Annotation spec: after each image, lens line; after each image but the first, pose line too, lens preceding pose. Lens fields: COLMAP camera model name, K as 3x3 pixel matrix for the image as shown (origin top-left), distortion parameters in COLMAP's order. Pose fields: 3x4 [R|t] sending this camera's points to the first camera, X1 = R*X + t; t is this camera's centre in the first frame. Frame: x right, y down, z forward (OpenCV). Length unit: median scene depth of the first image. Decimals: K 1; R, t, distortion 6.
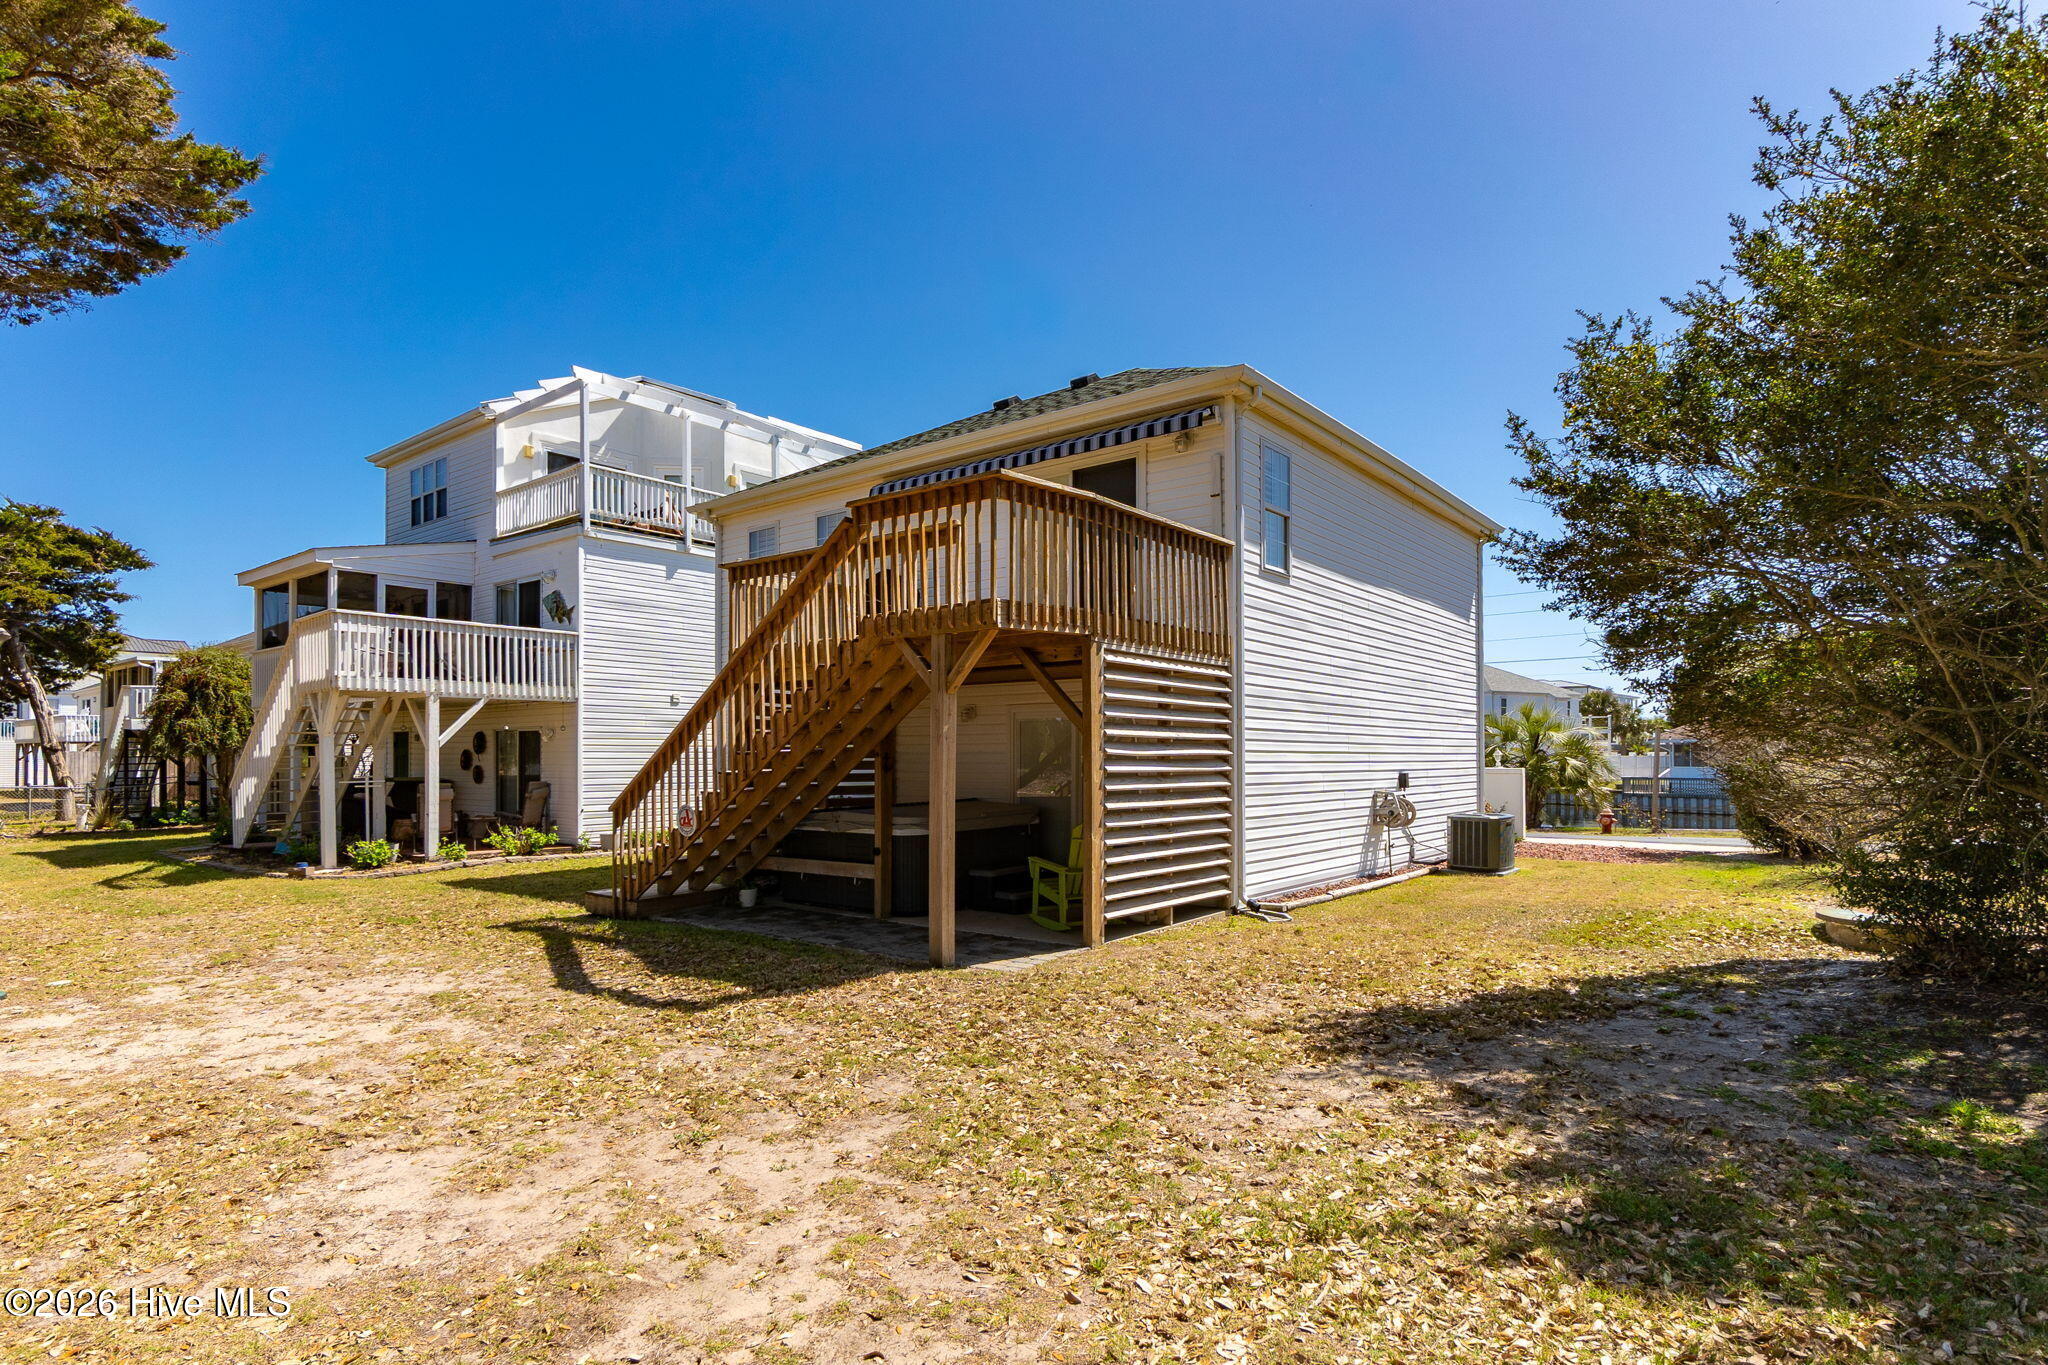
lens RADIAL K [[1052.7, 0, 1023.6], [0, 1052.7, 738.4], [0, 0, 1]] dist [0.019198, 0.000071]
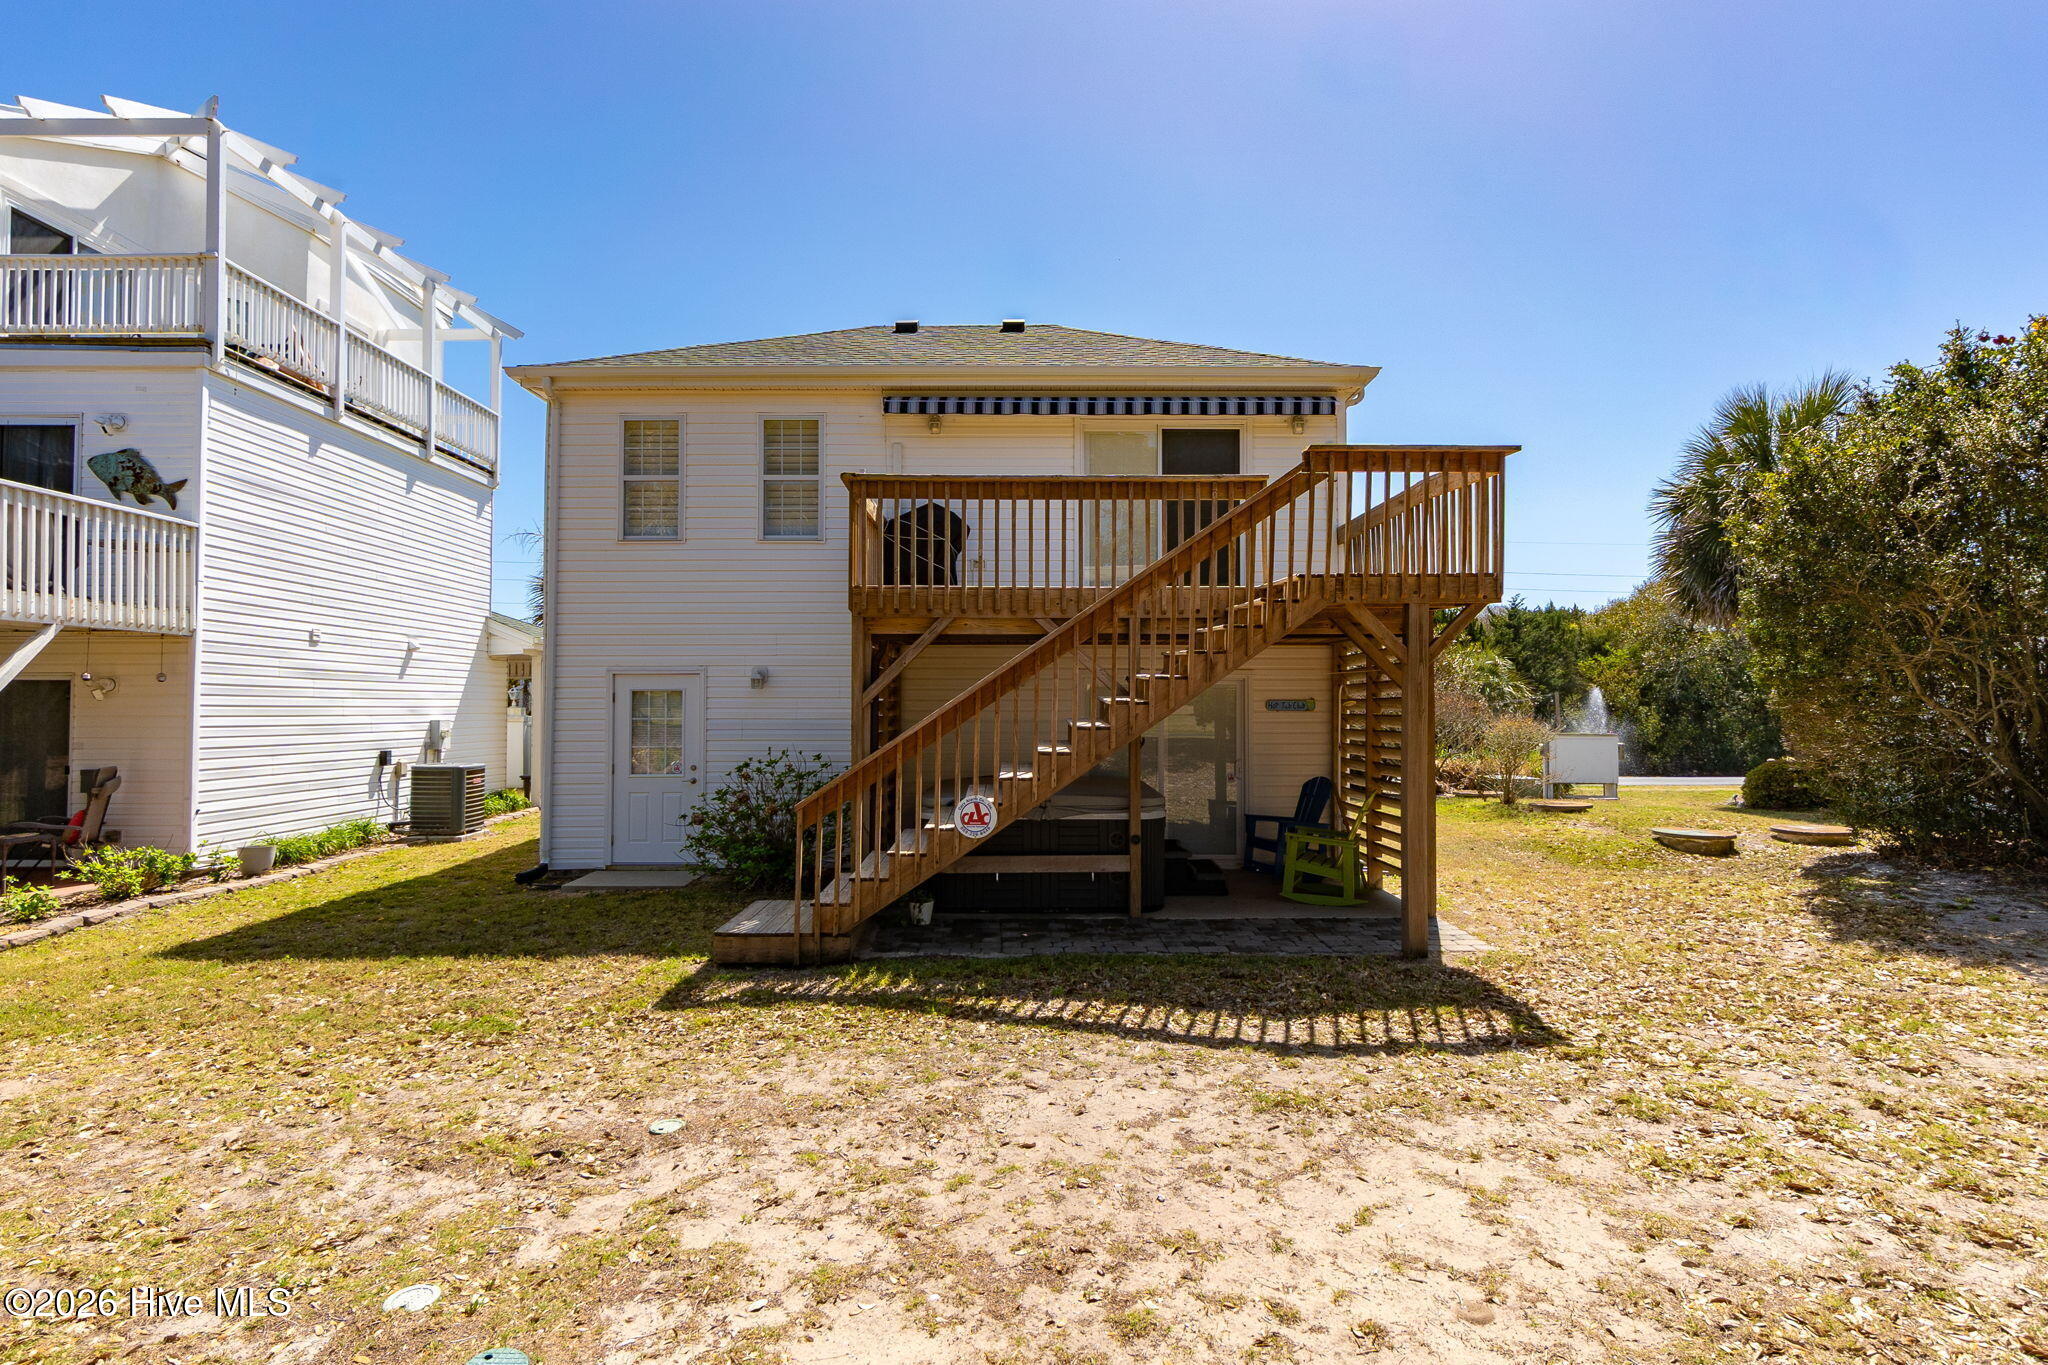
lens RADIAL K [[1026.5, 0, 1024.0], [0, 1026.5, 682.5], [0, 0, 1]] dist [-0.001422, -0.000463]
pose [[0.776313, 0.019849, 0.630035, -0.426715], [-0.012606, 0.999793, -0.015965, -0.003756], [-0.630222, 0.004452, 0.776403, 0.233083]]
